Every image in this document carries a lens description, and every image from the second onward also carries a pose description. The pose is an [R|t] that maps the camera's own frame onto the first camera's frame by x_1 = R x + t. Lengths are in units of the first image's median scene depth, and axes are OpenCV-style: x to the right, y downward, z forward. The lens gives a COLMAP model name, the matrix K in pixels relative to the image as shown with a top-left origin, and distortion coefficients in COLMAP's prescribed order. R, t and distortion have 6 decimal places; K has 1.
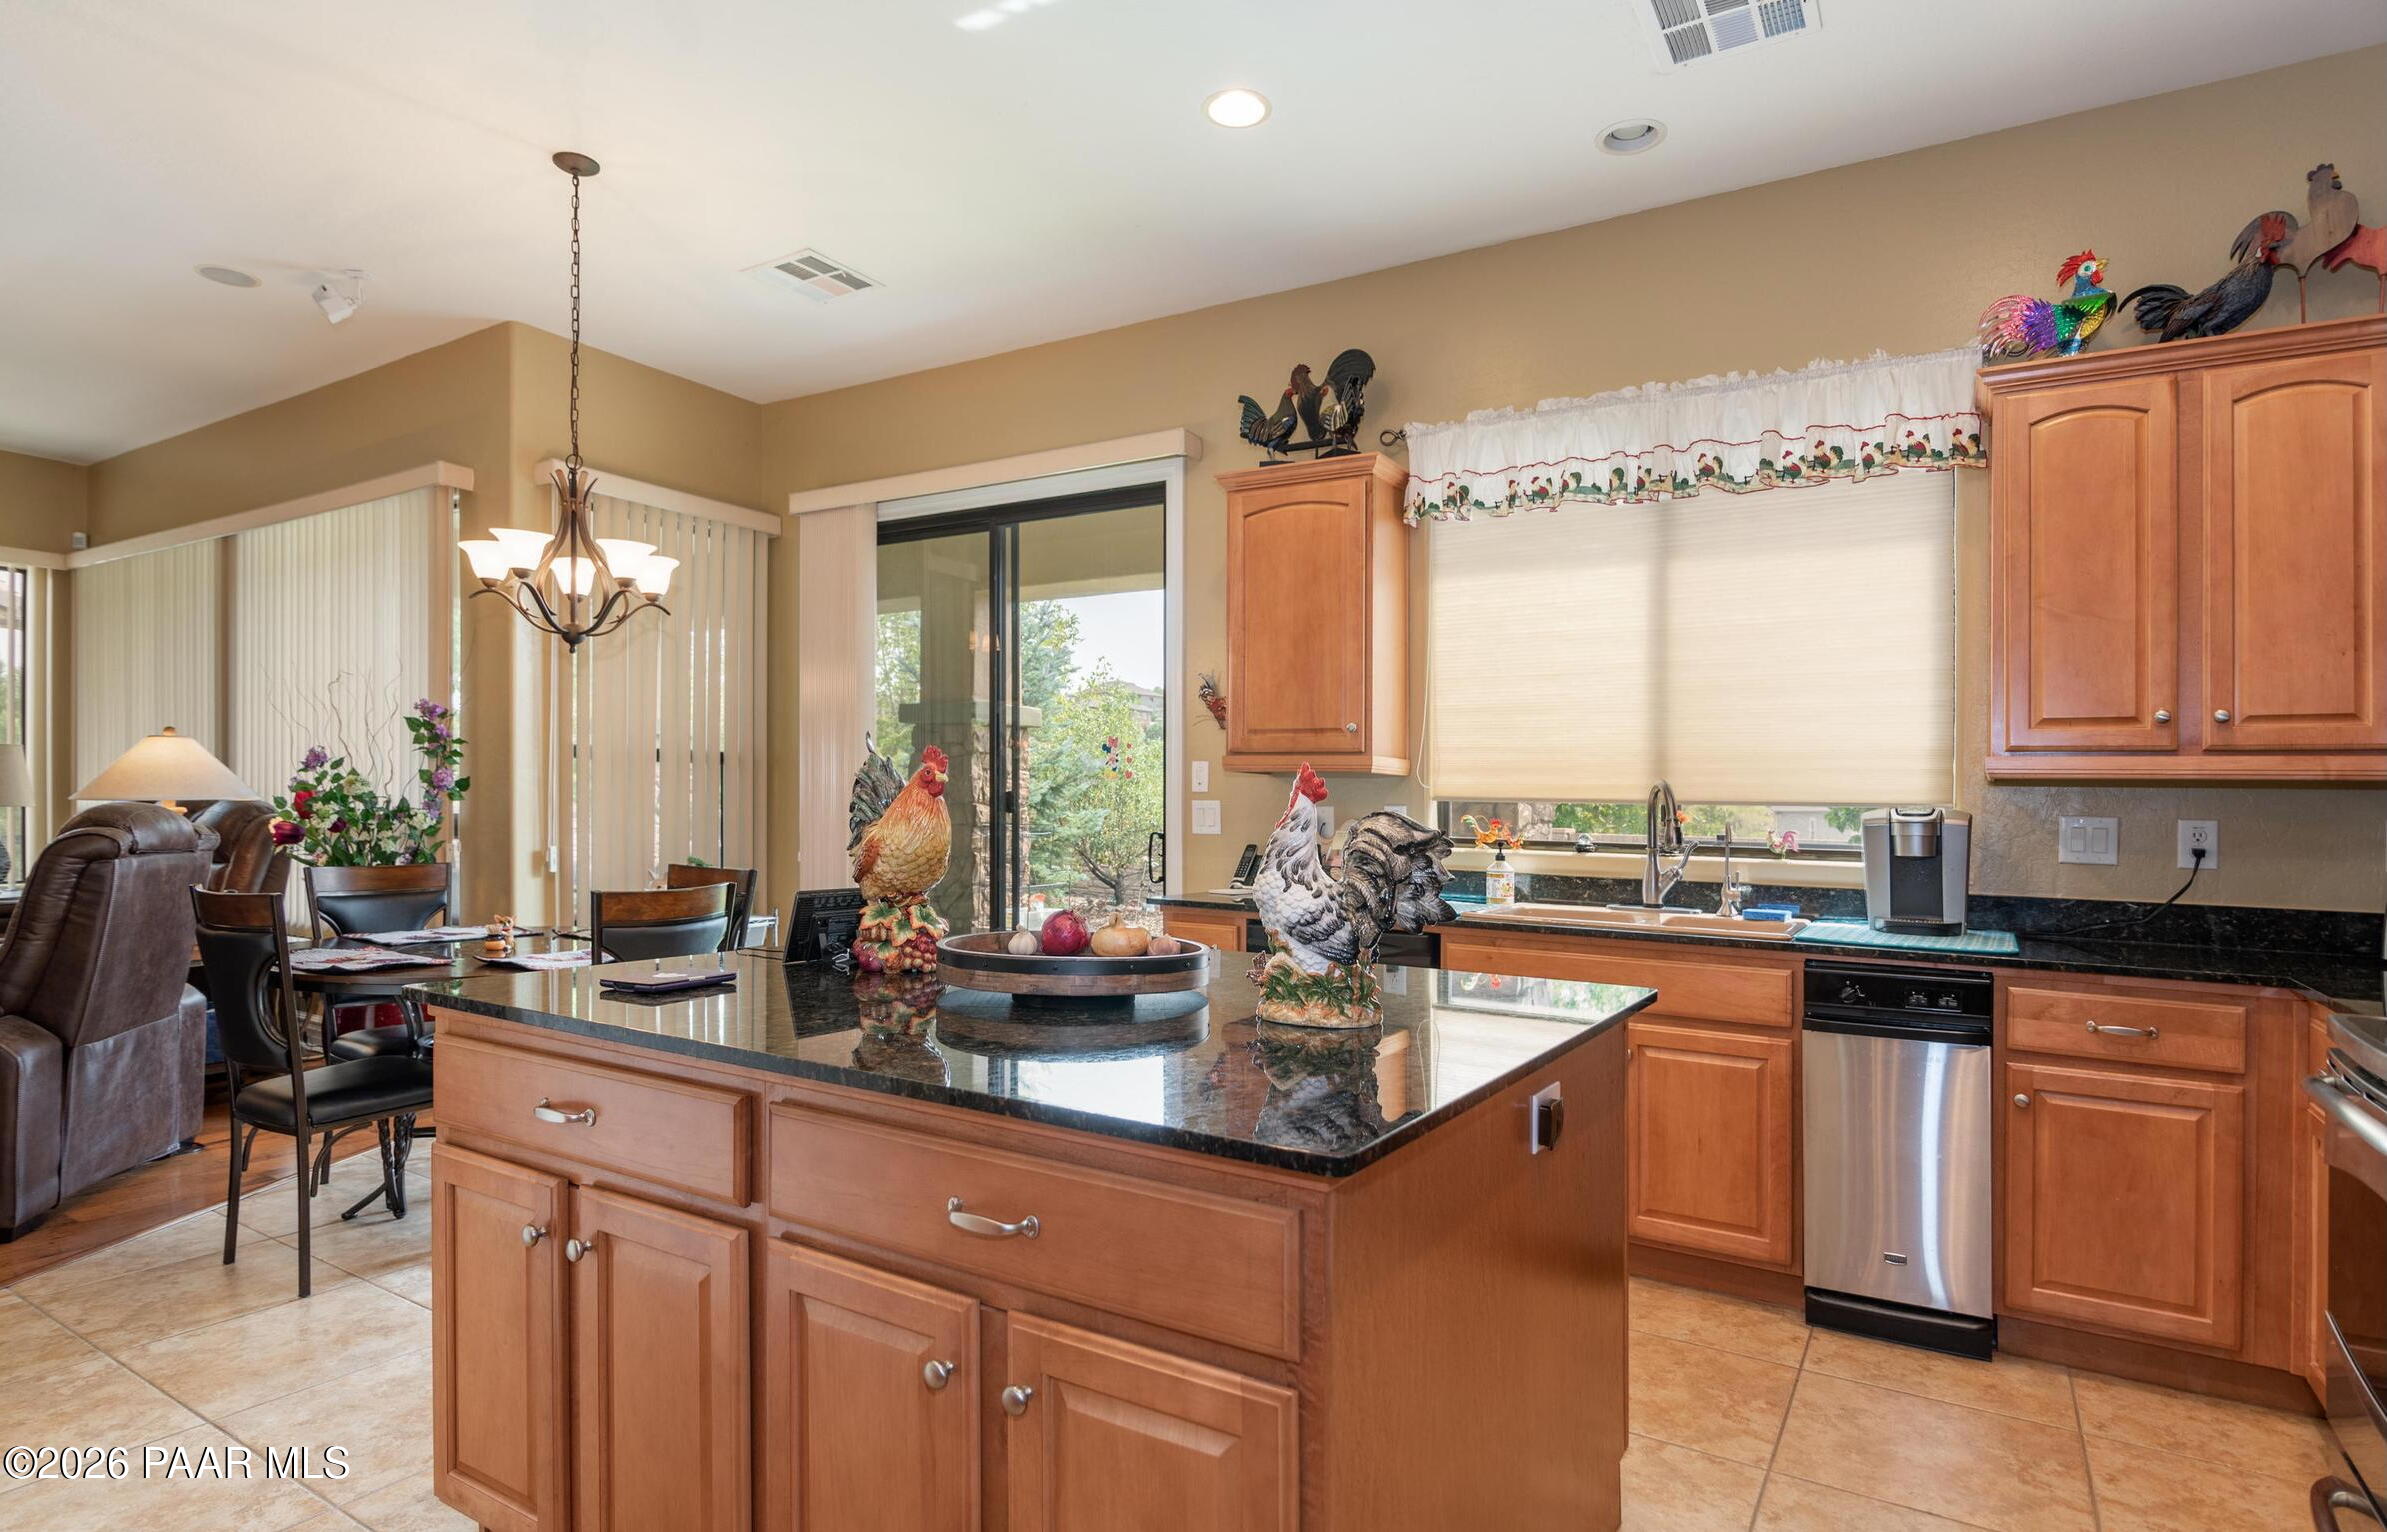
lens RADIAL K [[1251.7, 0, 1198.8], [0, 1251.7, 793.3], [0, 0, 1]] dist [-0.008433, -0.000518]
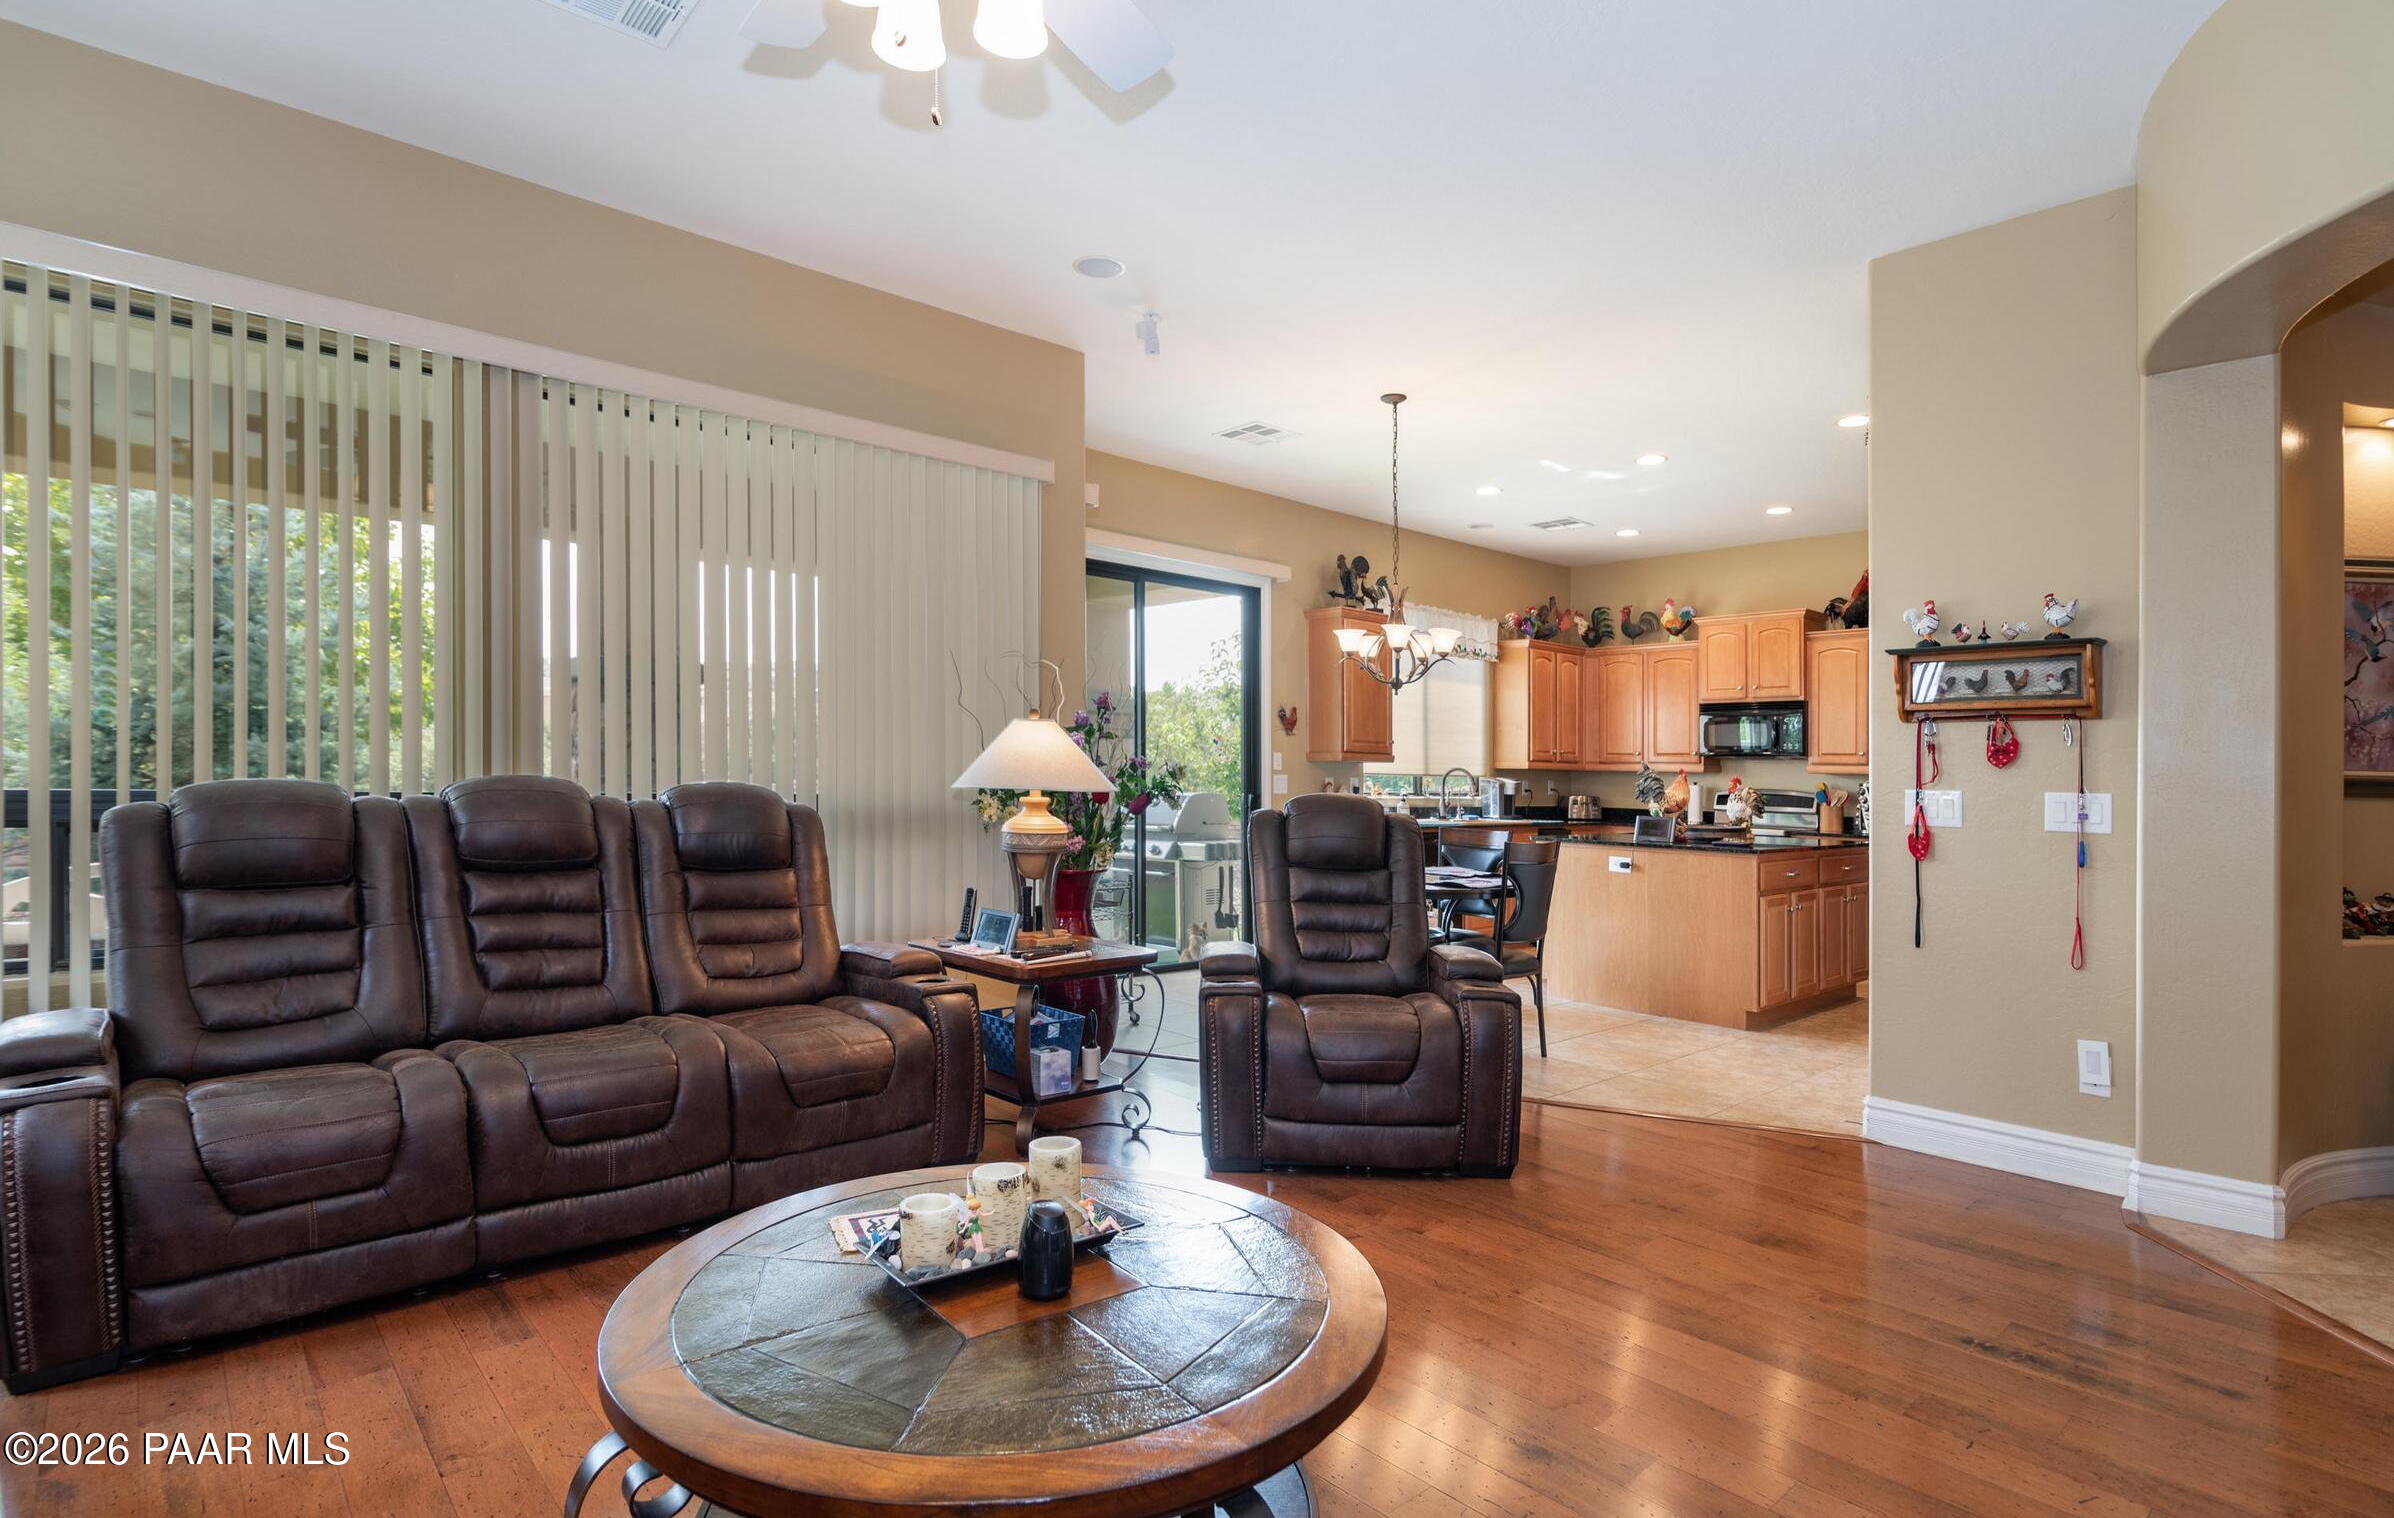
lens RADIAL K [[1200.4, 0, 1194.5], [0, 1200.4, 737.2], [0, 0, 1]] dist [-0.001362, -0.000626]
pose [[0.276049, 0.017113, 0.960991, -2.510290], [-0.021431, 0.999702, -0.011646, -0.038007], [-0.960905, -0.017380, 0.276334, 0.964504]]
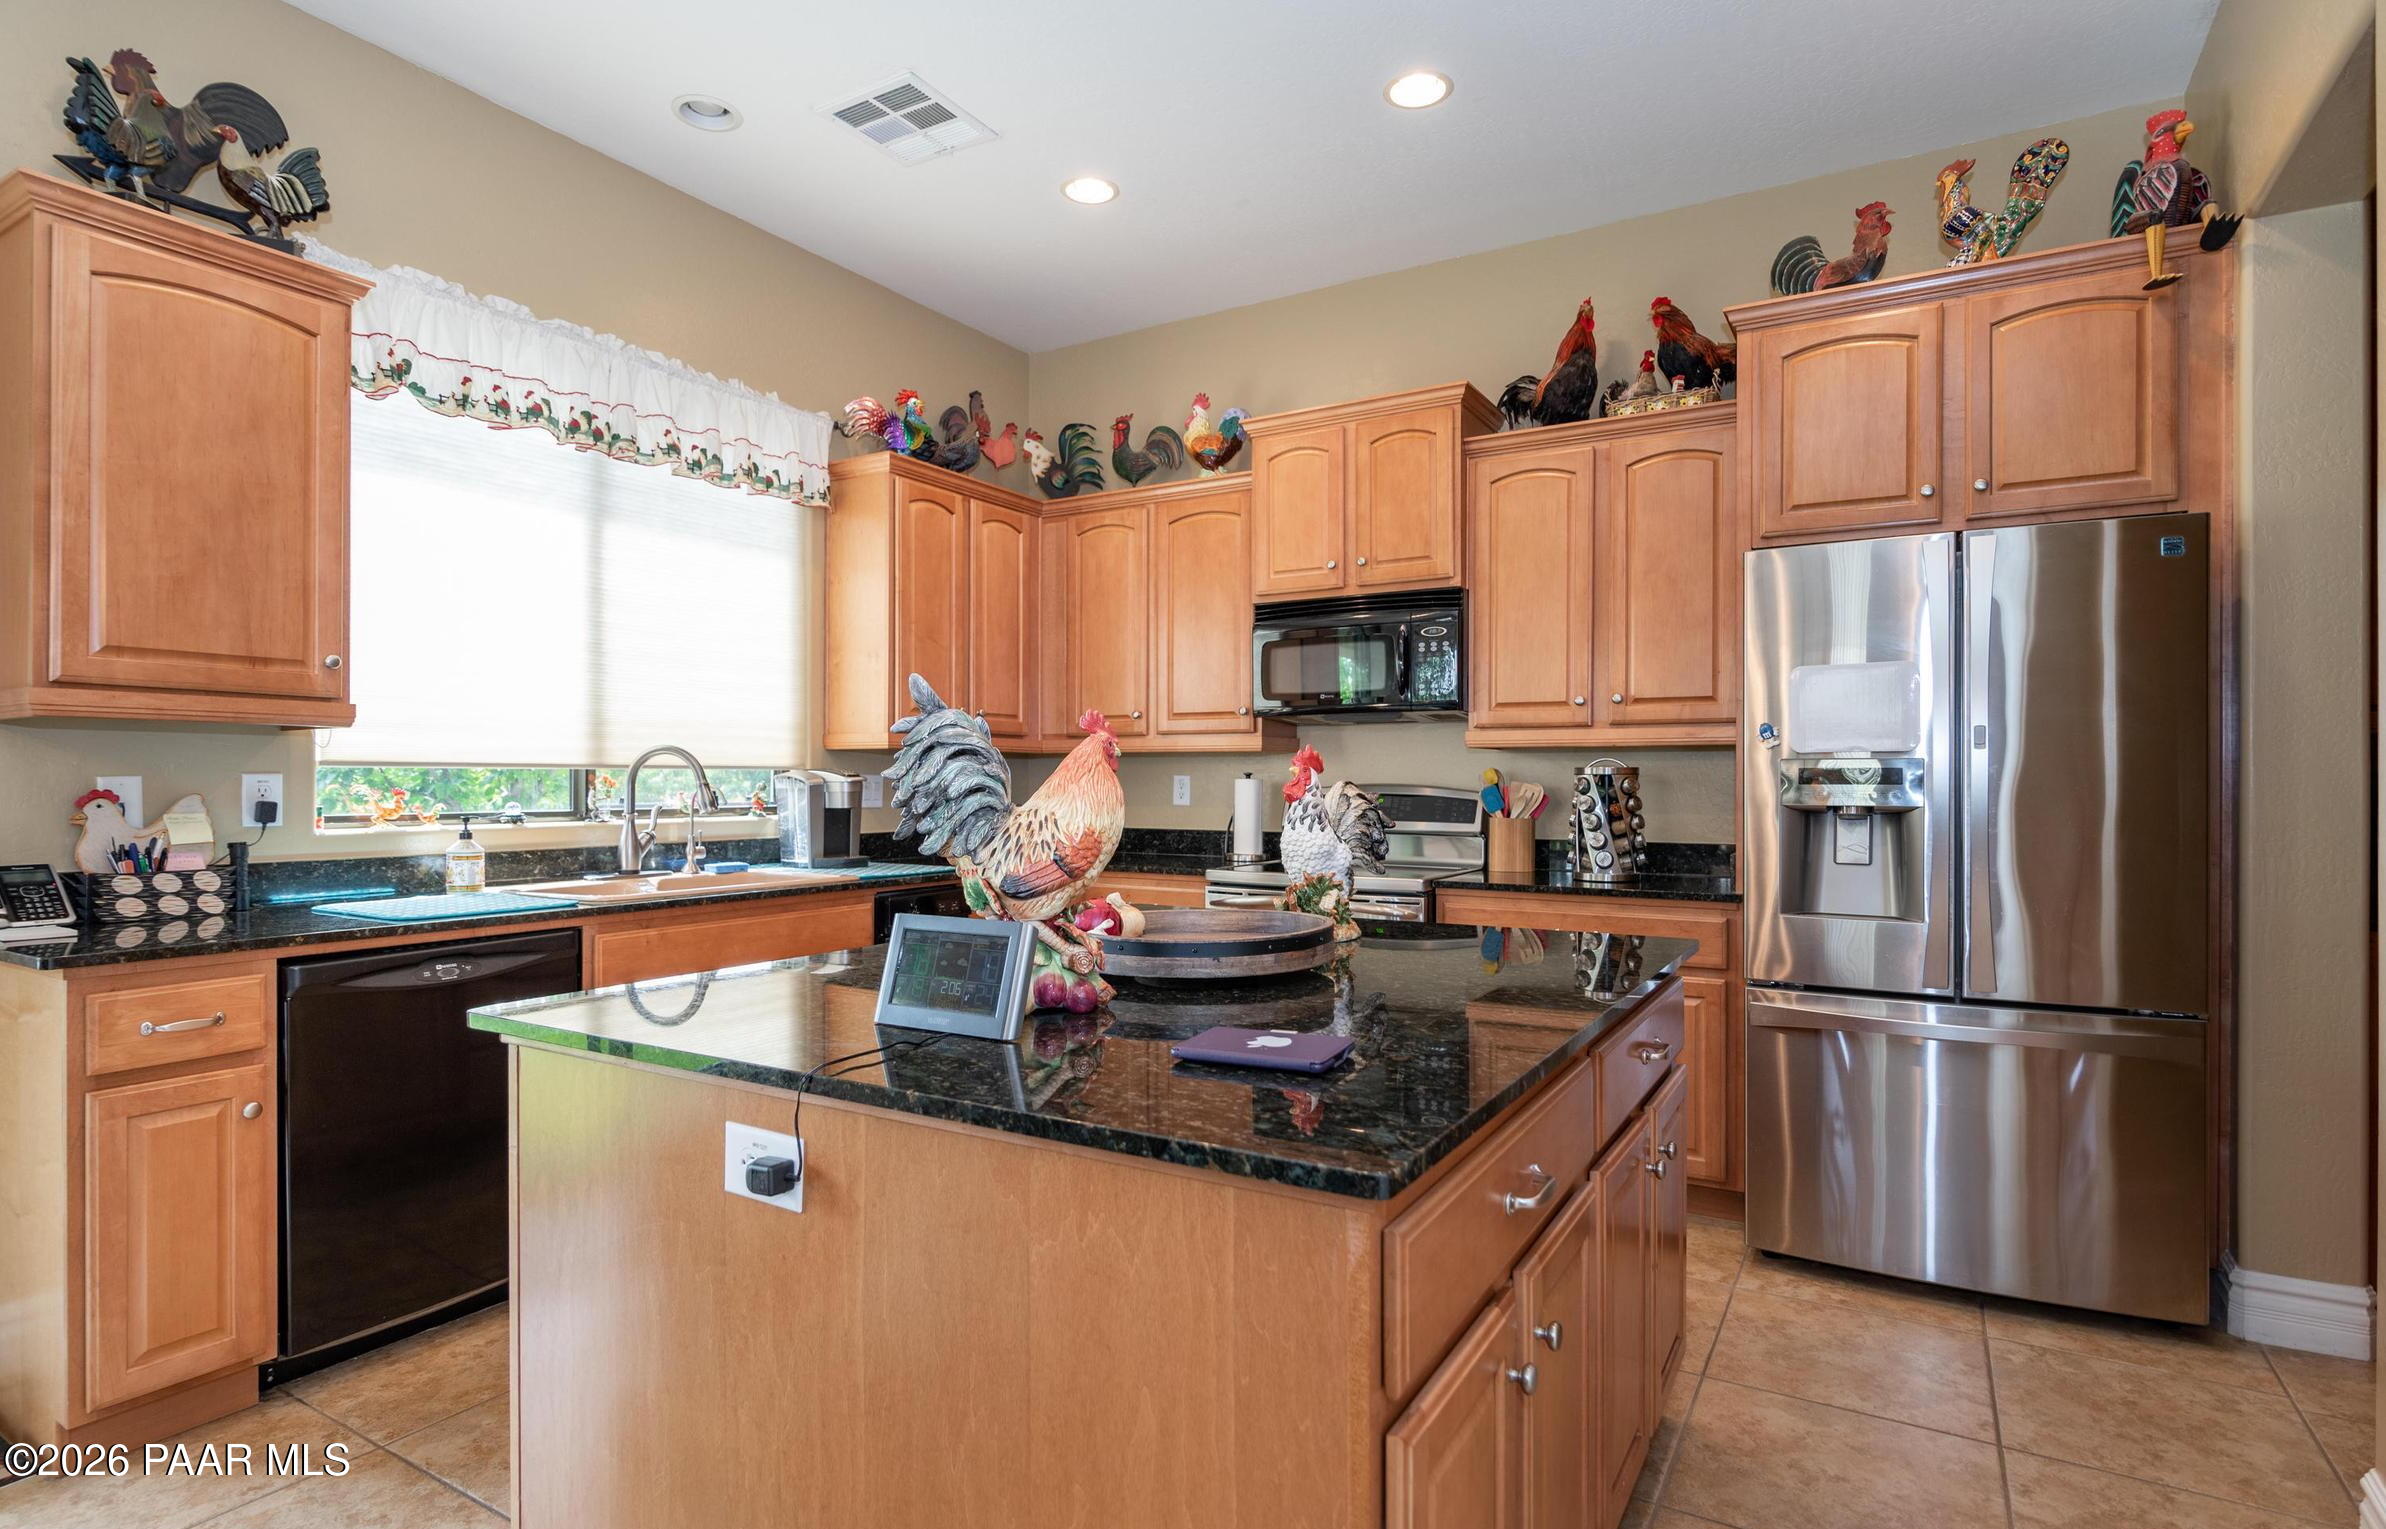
lens RADIAL K [[1199.8, 0, 1203.4], [0, 1199.8, 783.7], [0, 0, 1]] dist [-0.000745, 0.000429]
pose [[-0.022619, -0.021370, 0.999516, -0.708574], [-0.008972, 0.999736, 0.021172, -0.004471], [-0.999704, -0.008489, -0.022805, 0.675286]]
